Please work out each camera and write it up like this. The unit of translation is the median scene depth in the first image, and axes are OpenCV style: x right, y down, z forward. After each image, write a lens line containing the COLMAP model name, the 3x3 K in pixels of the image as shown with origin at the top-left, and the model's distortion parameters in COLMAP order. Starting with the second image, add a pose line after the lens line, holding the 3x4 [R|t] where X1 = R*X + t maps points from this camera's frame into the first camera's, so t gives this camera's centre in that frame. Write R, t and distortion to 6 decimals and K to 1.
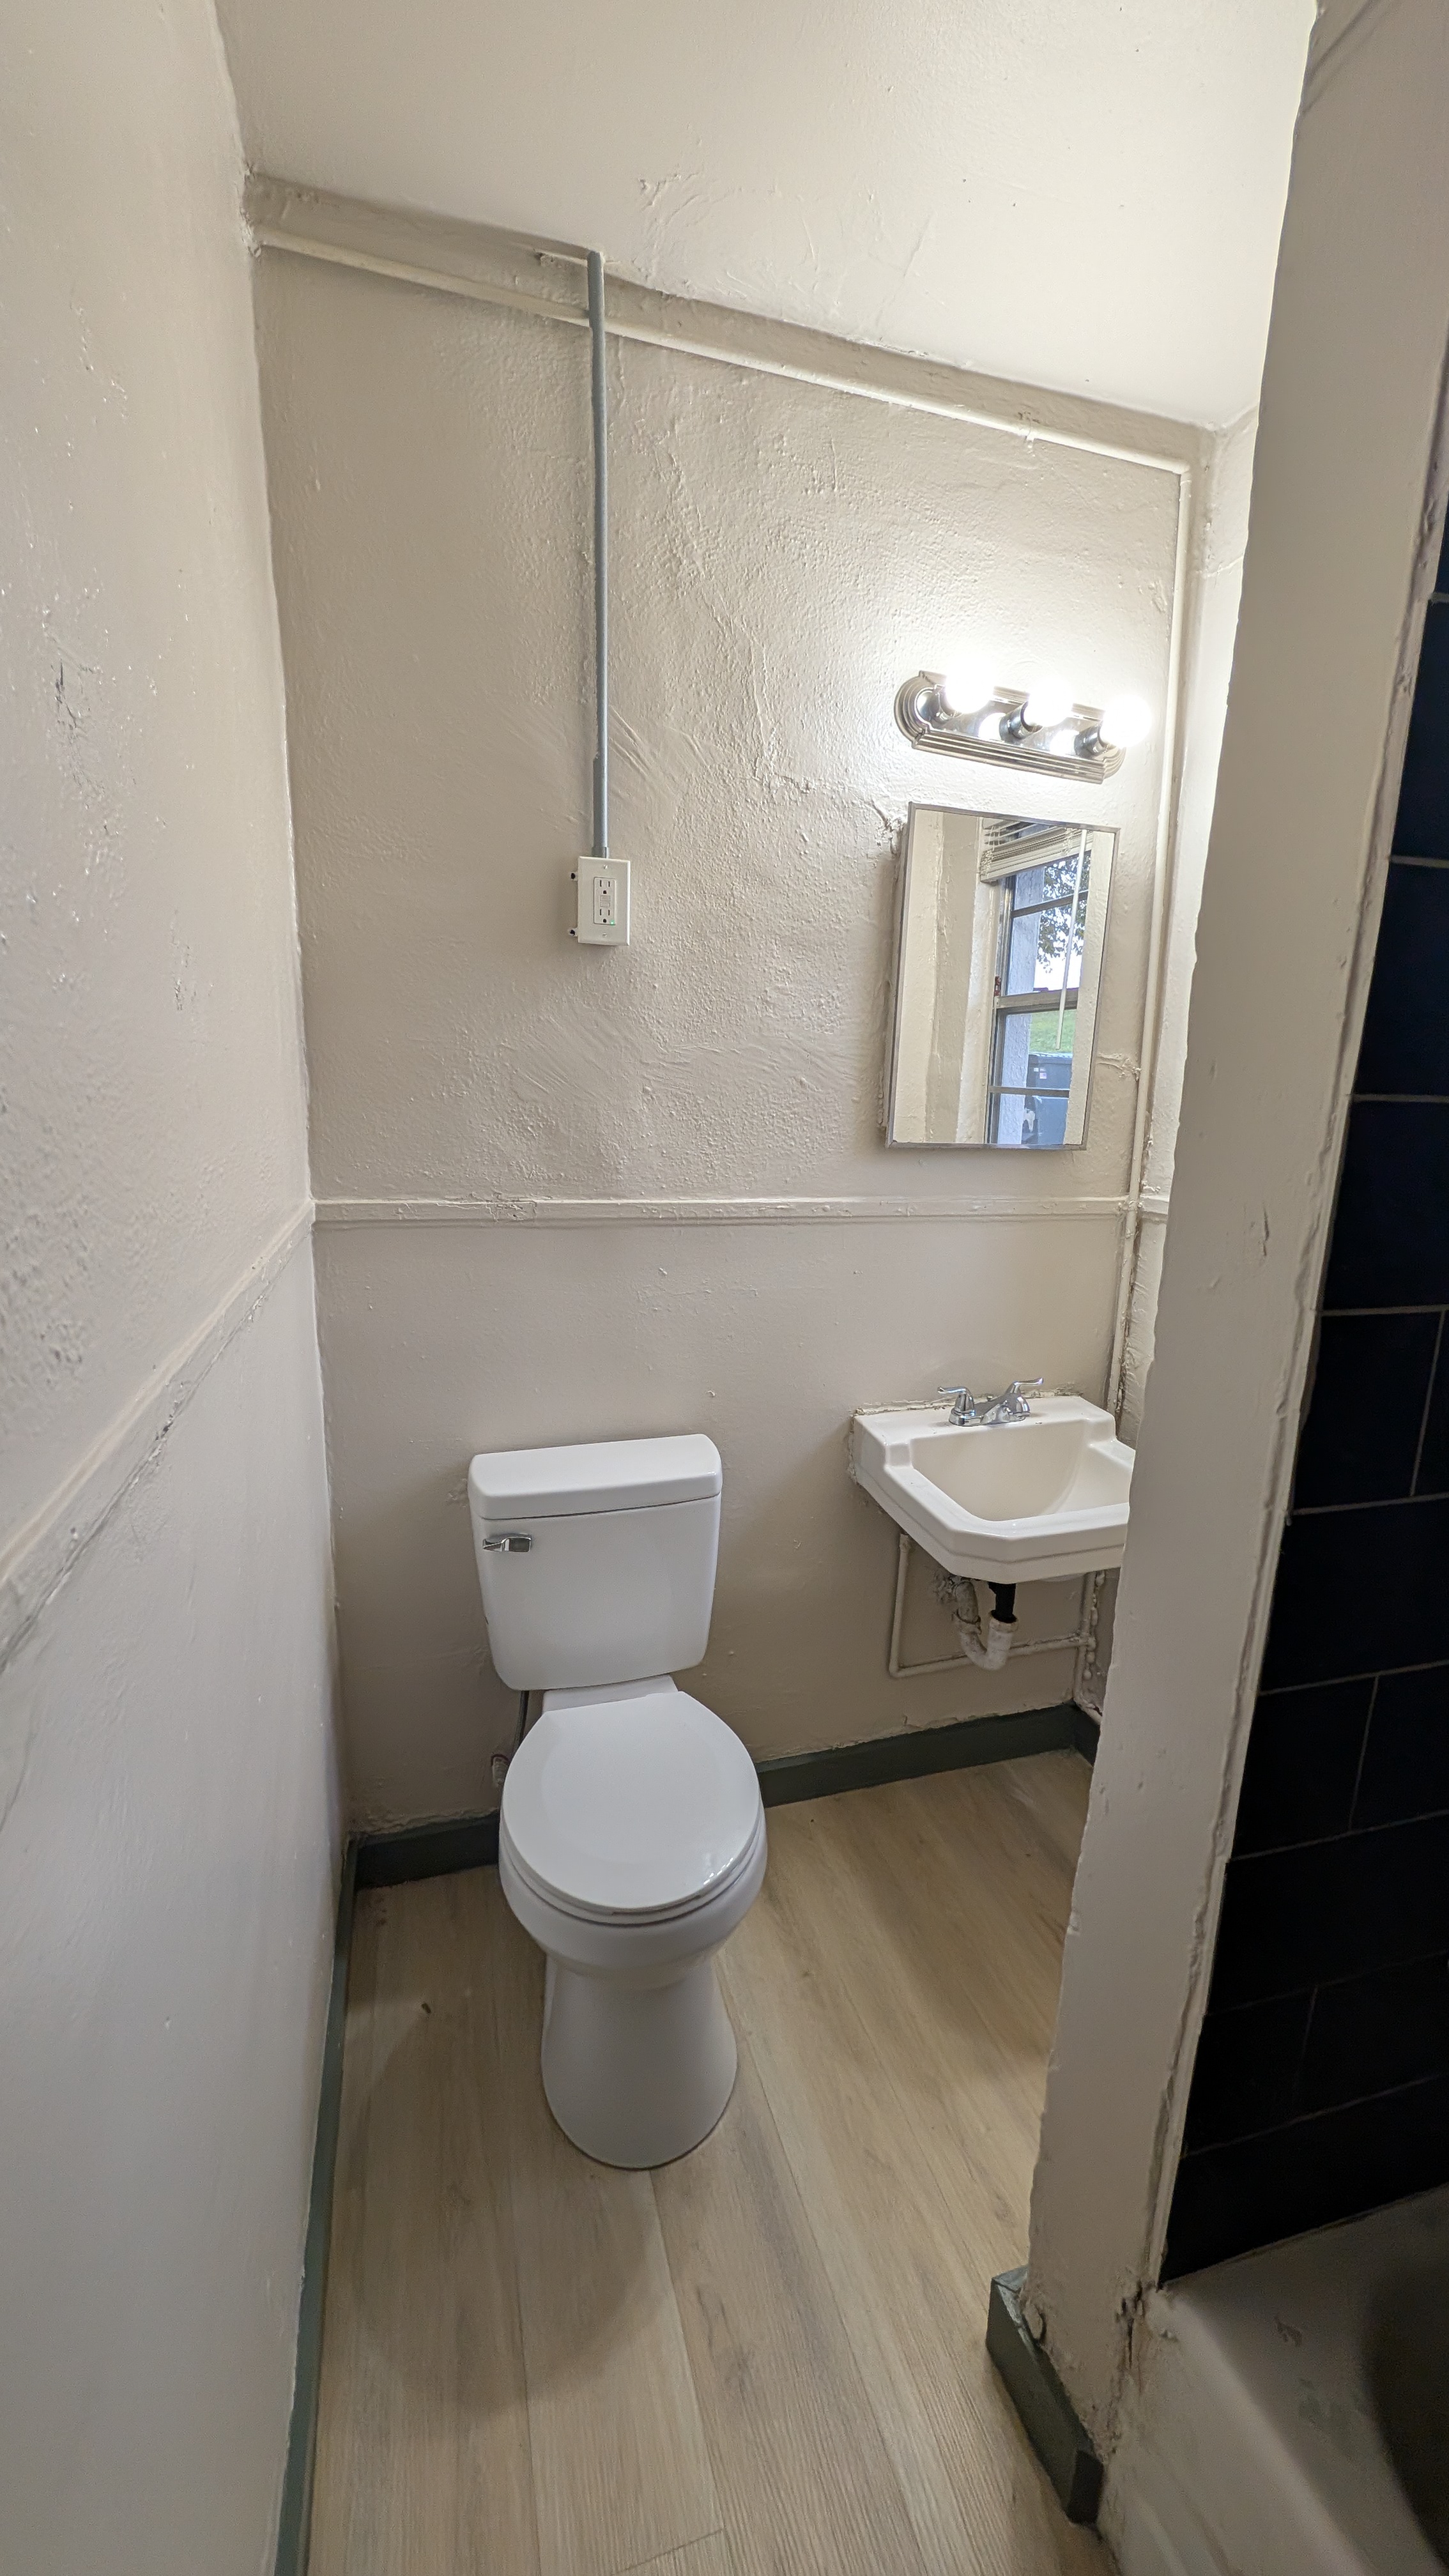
lens RADIAL K [[988.8, 0, 724.4], [0, 988.8, 1286.6], [0, 0, 1]] dist [0.000502, 0.000695]
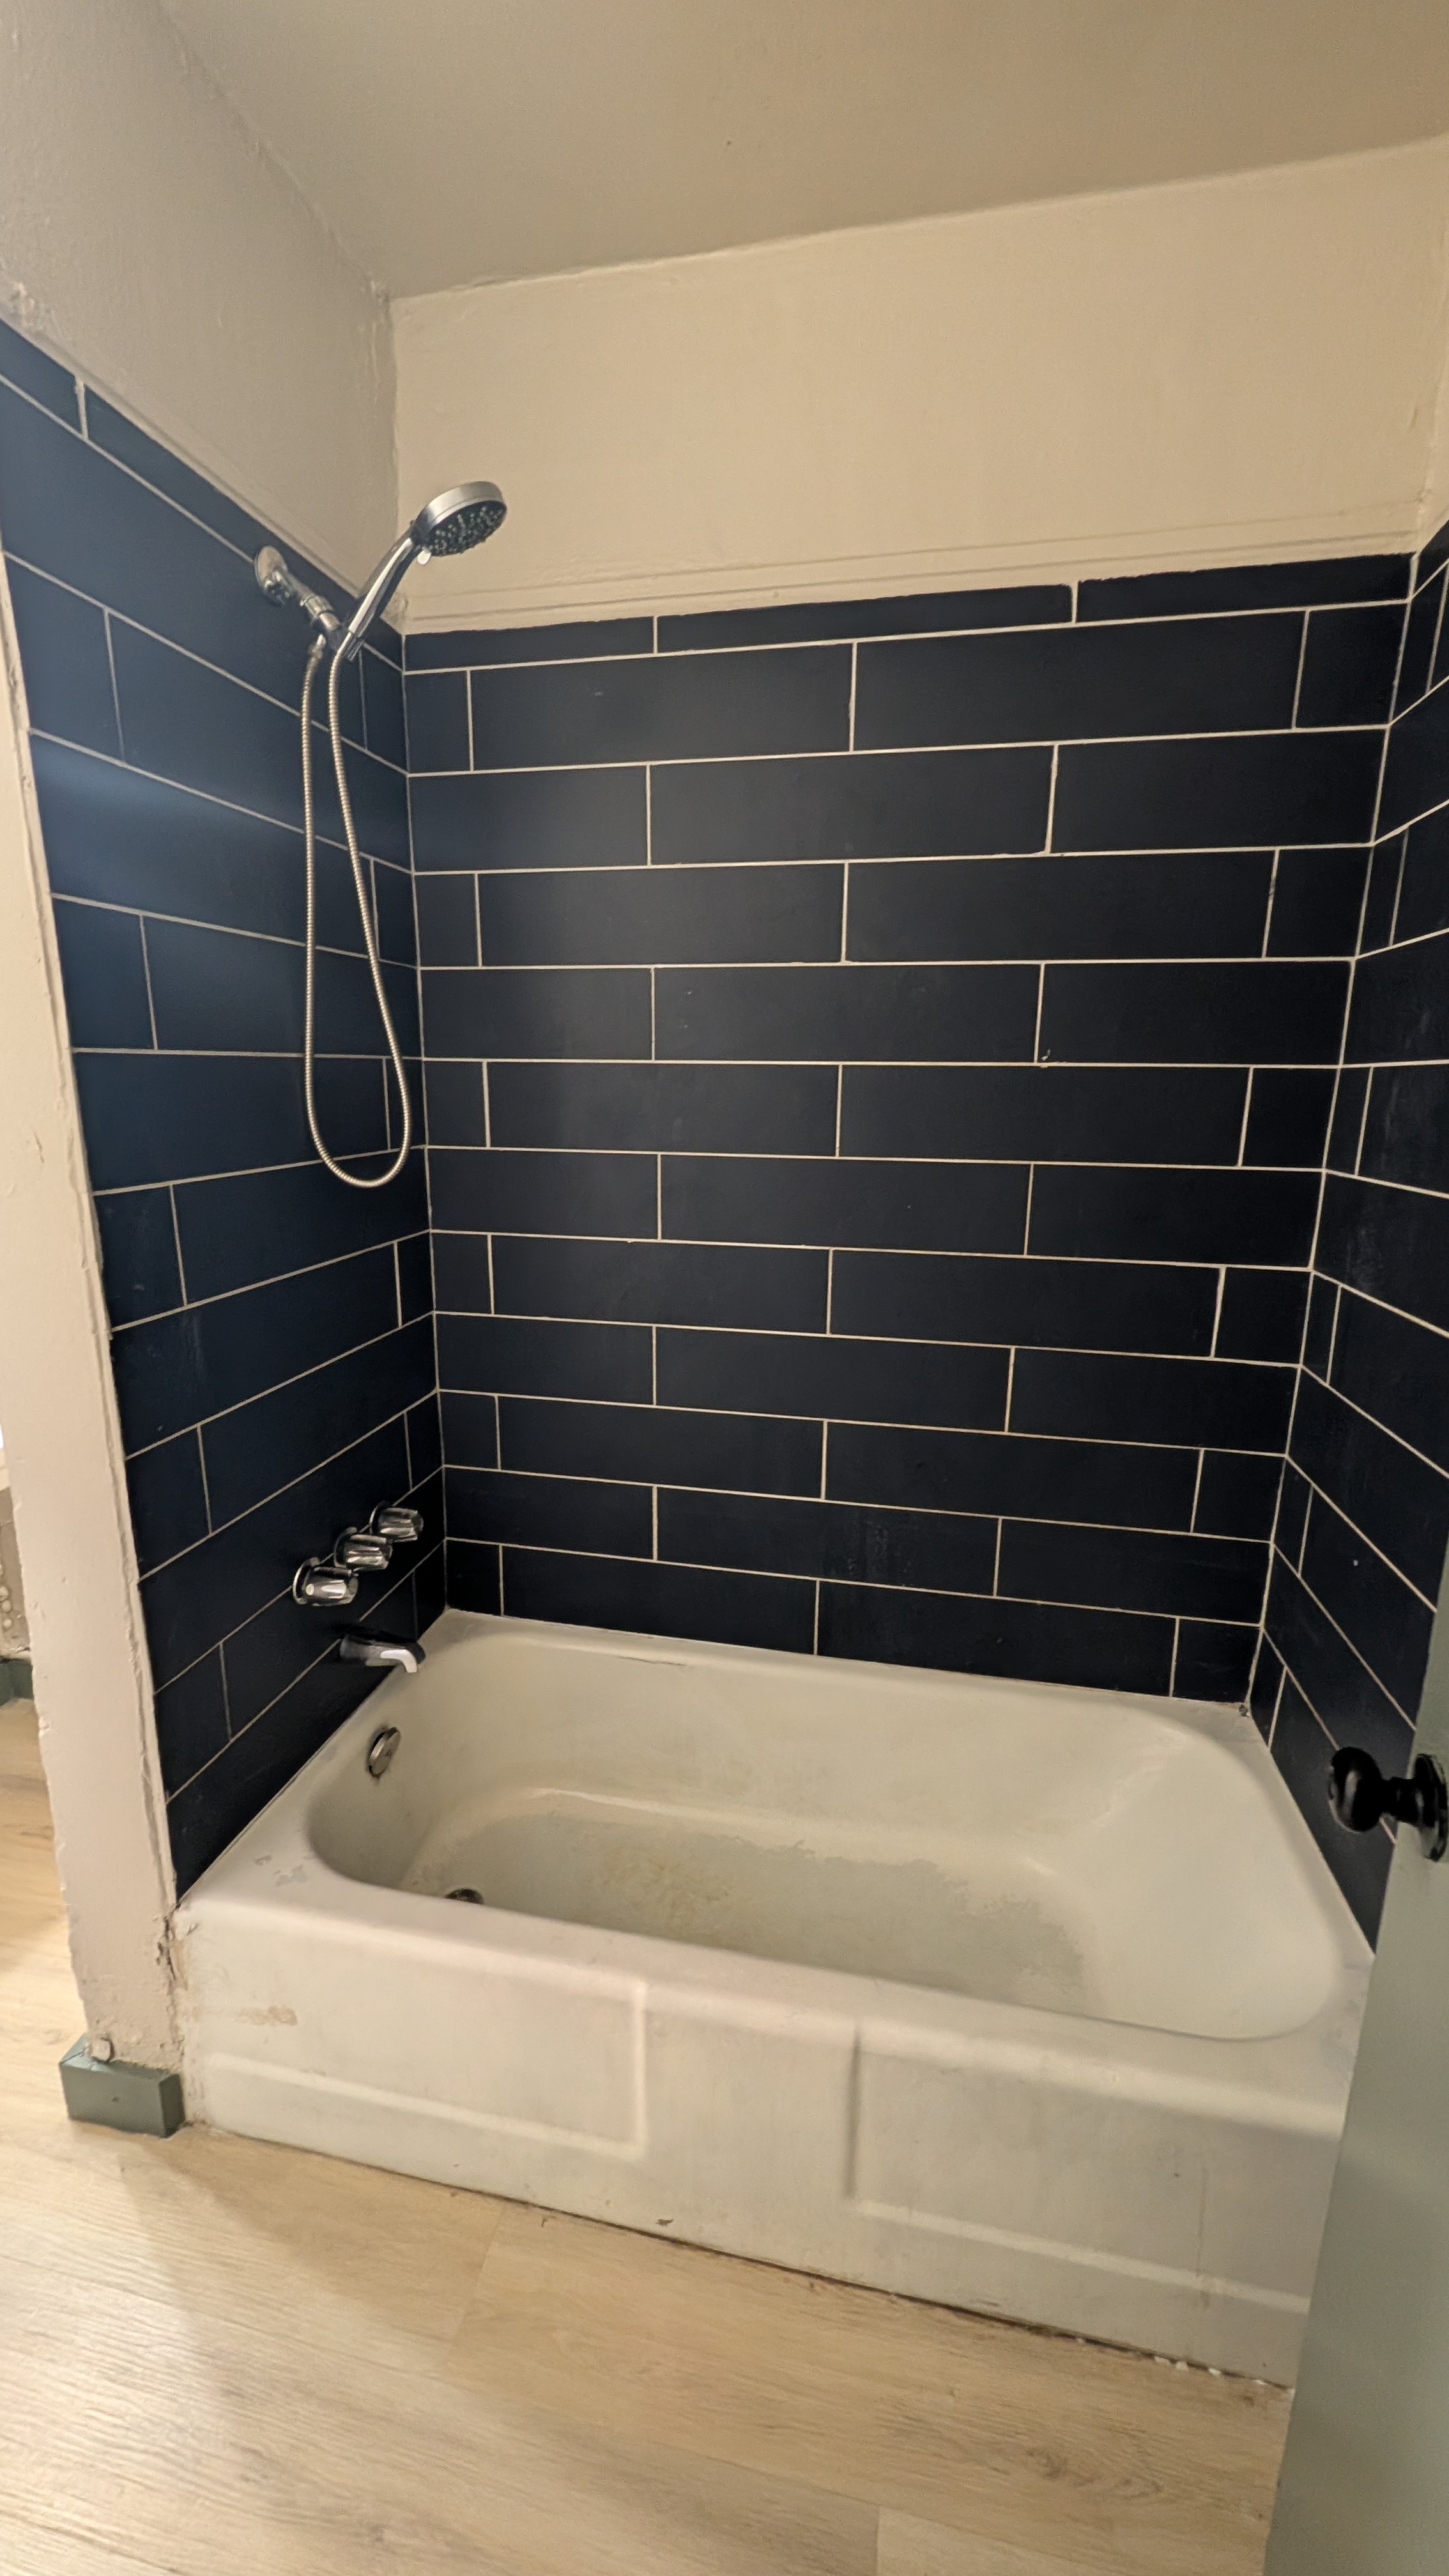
lens RADIAL K [[988.8, 0, 724.5], [0, 988.8, 1291.6], [0, 0, 1]] dist [0.000502, 0.000695]
pose [[0.466342, -0.209333, 0.859479, -0.238610], [0.197123, 0.971758, 0.129723, 0.143978], [-0.862362, 0.108928, 0.494436, -0.488376]]
